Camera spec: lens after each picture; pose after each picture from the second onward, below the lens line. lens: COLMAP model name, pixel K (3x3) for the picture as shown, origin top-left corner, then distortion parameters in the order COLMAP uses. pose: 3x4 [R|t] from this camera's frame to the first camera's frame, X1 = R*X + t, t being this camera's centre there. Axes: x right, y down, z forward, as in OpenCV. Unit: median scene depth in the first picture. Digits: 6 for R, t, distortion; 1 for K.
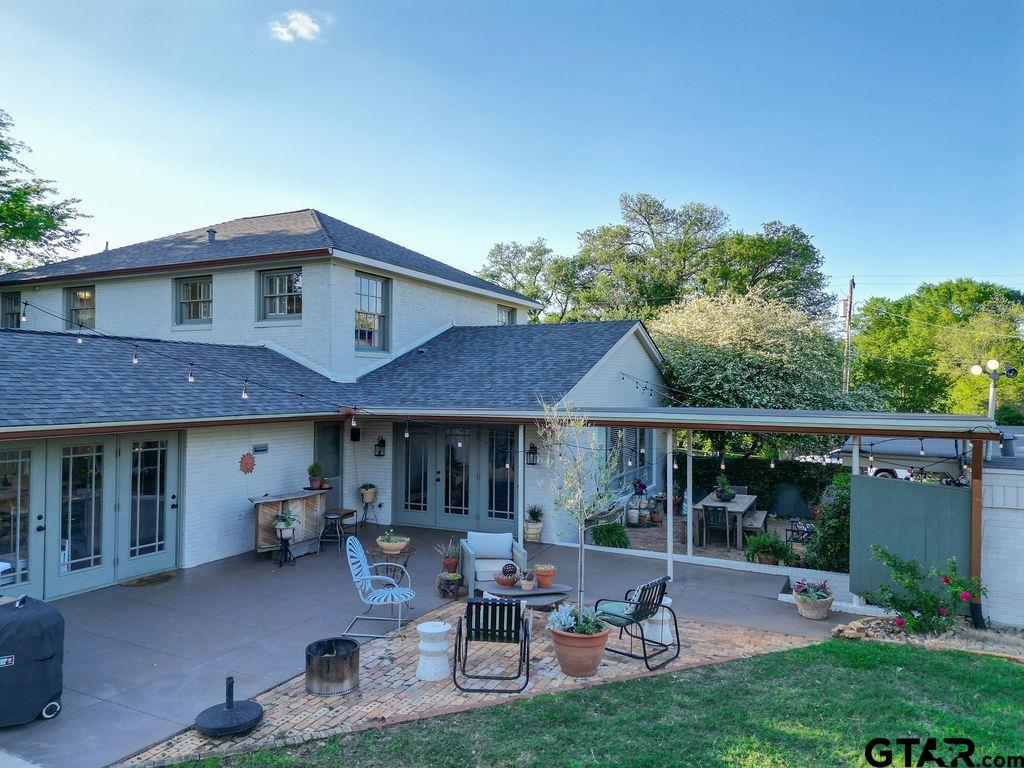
lens RADIAL K [[716.6, 0, 514.4], [0, 716.6, 382.8], [0, 0, 1]] dist [0.076662, -0.074260]
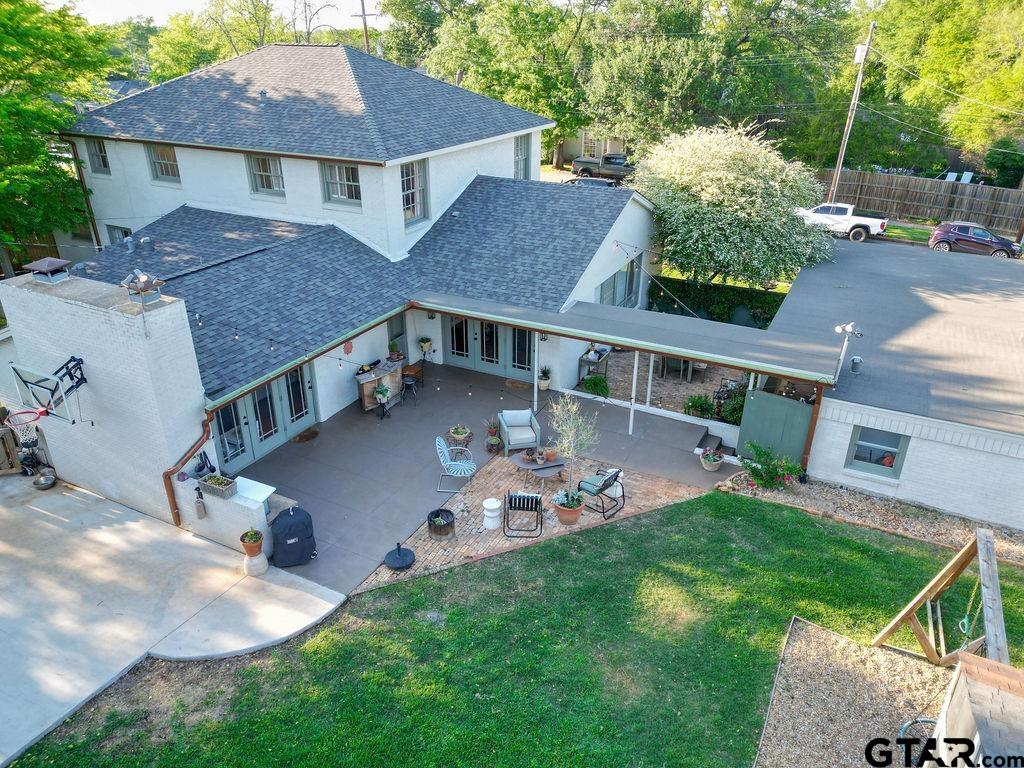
lens RADIAL K [[716.6, 0, 514.4], [0, 716.6, 382.8], [0, 0, 1]] dist [0.076662, -0.074260]
pose [[0.999932, 0.000451, -0.011634, -0.018617], [0.004715, 0.897990, 0.439991, -0.471465], [0.010646, -0.440016, 0.897927, -0.331418]]
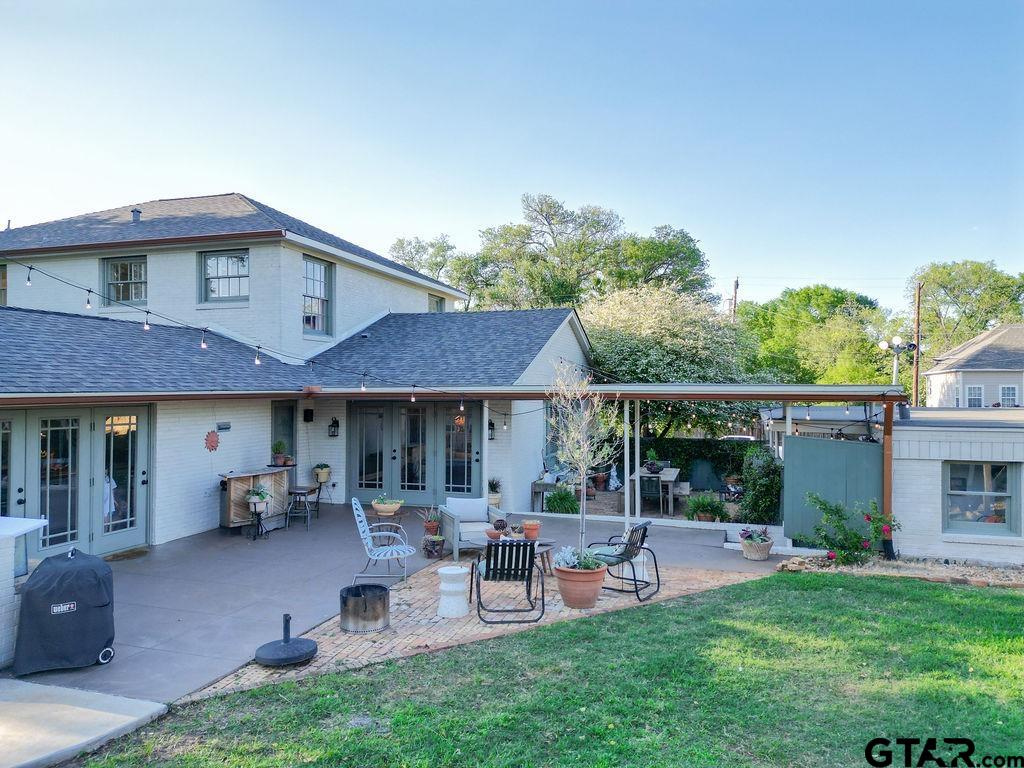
lens RADIAL K [[716.6, 0, 514.4], [0, 716.6, 382.8], [0, 0, 1]] dist [0.076662, -0.074260]
pose [[0.987310, -0.003378, 0.158766, -0.118095], [0.003473, 0.999994, -0.000323, 0.033646], [-0.158764, 0.000870, 0.987316, -0.056880]]
